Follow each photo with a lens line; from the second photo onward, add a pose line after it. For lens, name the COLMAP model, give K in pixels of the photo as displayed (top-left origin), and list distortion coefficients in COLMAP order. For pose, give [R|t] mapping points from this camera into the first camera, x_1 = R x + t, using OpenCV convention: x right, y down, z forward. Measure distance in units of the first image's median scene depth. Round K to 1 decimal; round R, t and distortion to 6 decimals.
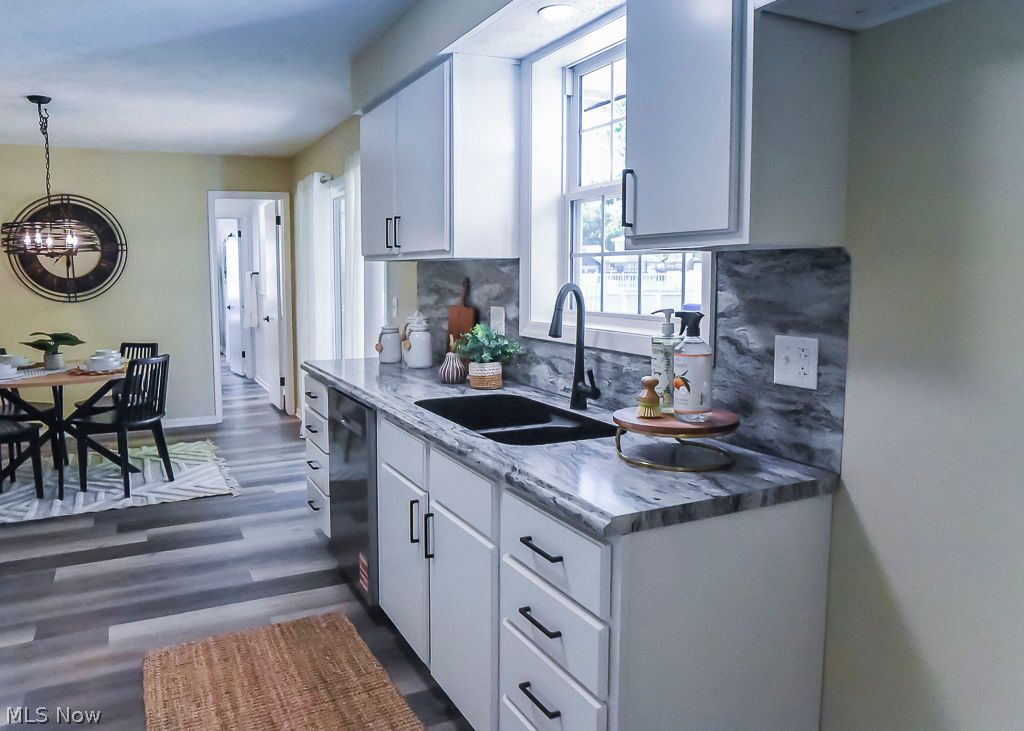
lens RADIAL K [[717.6, 0, 457.4], [0, 717.6, 337.3], [0, 0, 1]] dist [-0.041733, 0.016517]
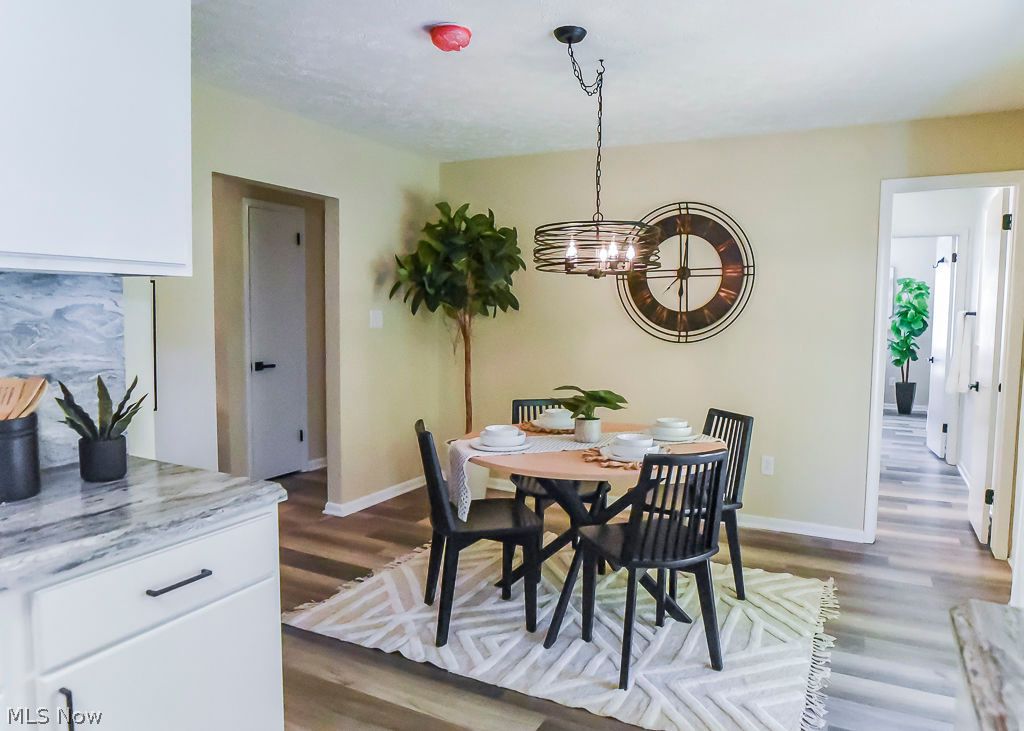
lens RADIAL K [[667.1, 0, 552.6], [0, 667.1, 358.2], [0, 0, 1]] dist [-0.038667, 0.000995]
pose [[0.634781, 0.073182, -0.769219, -0.103989], [-0.090984, 0.995659, 0.019642, -0.046298], [0.767317, 0.057518, 0.638684, 0.583536]]
